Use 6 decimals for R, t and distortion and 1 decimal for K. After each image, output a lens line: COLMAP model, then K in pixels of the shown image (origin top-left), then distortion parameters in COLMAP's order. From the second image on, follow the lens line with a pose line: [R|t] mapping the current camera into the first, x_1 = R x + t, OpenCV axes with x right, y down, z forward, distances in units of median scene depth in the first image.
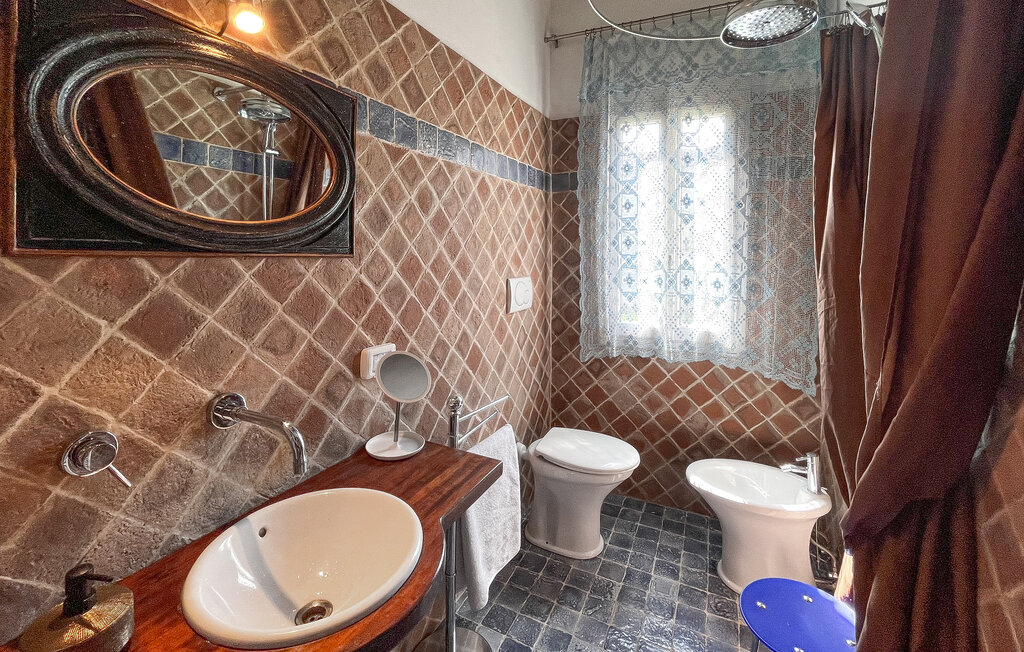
lens RADIAL K [[450.5, 0, 514.0], [0, 450.5, 260.7], [0, 0, 1]] dist [-0.001552, -0.000020]
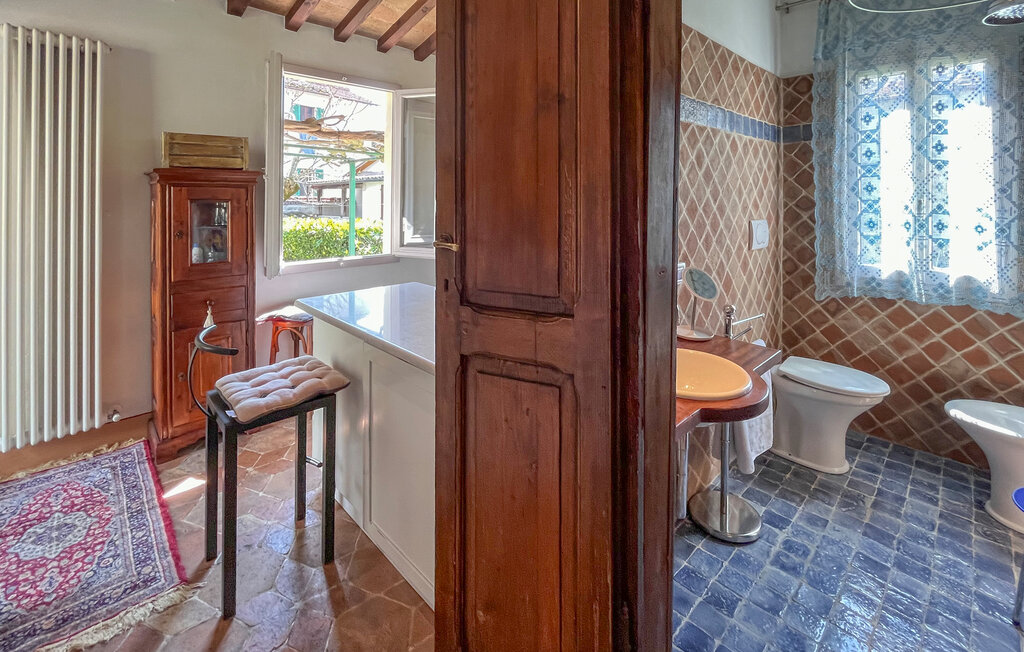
lens RADIAL K [[449.4, 0, 527.3], [0, 449.4, 199.3], [0, 0, 1]] dist [-0.002481, 0.000280]
pose [[0.936732, -0.005135, -0.350011, -0.136338], [-0.002831, 0.999749, -0.022242, 0.011444], [0.350037, 0.021826, 0.936482, -0.278409]]
